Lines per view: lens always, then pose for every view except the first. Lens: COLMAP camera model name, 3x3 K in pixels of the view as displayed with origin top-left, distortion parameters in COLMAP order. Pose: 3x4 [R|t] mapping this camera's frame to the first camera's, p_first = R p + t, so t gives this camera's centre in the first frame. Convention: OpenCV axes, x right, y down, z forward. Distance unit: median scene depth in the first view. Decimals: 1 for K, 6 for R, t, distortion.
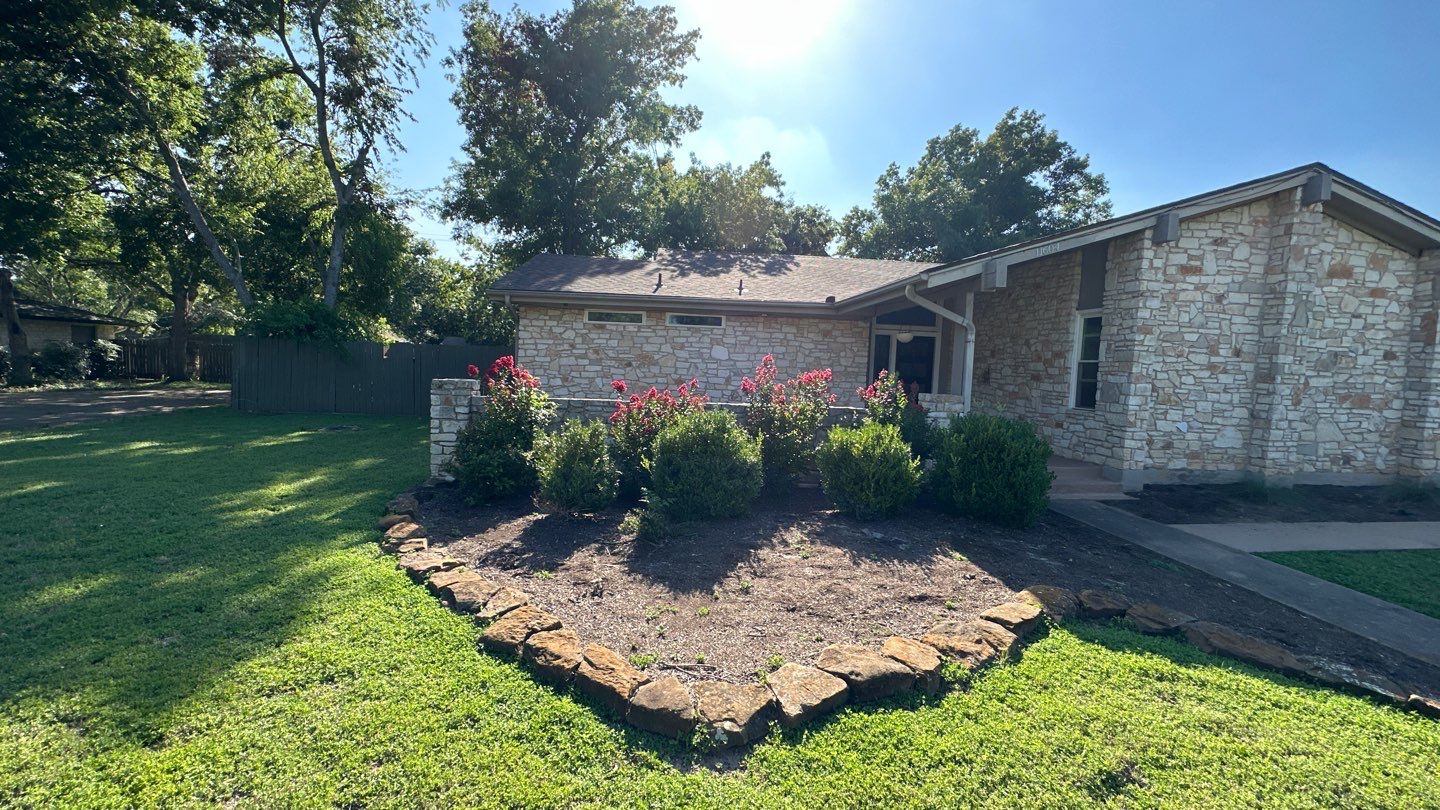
lens RADIAL K [[575.4, 0, 719.5], [0, 575.4, 406.9], [0, 0, 1]] dist [-0.000775, -0.000015]
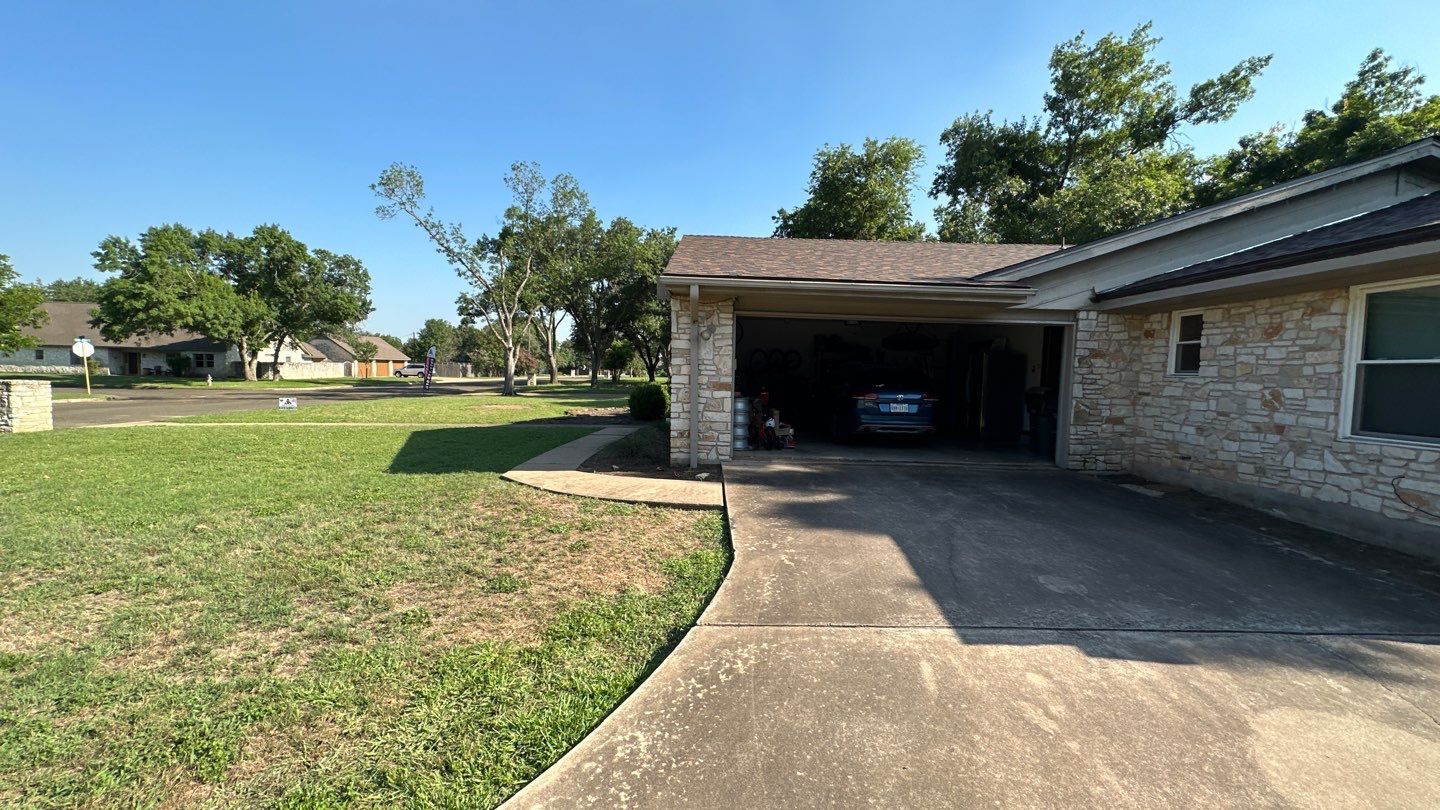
lens RADIAL K [[574.9, 0, 718.4], [0, 574.9, 405.9], [0, 0, 1]] dist [0.000169, -0.000755]
pose [[-0.086412, 0.019257, -0.996073, 2.453221], [-0.100677, 0.994526, 0.027961, 0.005532], [0.991159, 0.102698, -0.084000, 1.175876]]
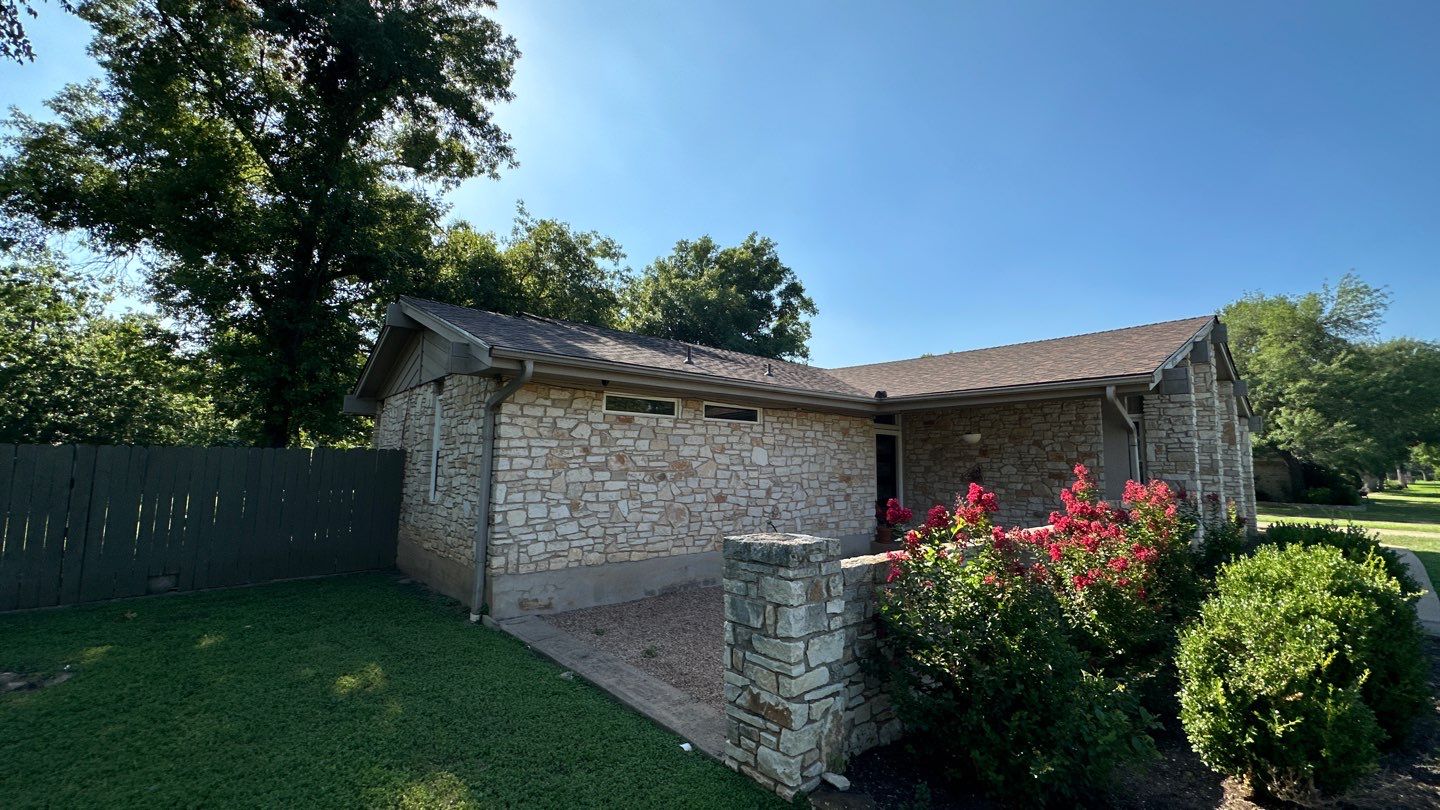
lens RADIAL K [[578.8, 0, 716.3], [0, 578.8, 403.9], [0, 0, 1]] dist [-0.000864, -0.000316]
pose [[0.807063, 0.035149, 0.589418, -0.687933], [0.060432, 0.988068, -0.141669, -0.080267], [-0.587364, 0.149955, 0.795309, 0.579304]]
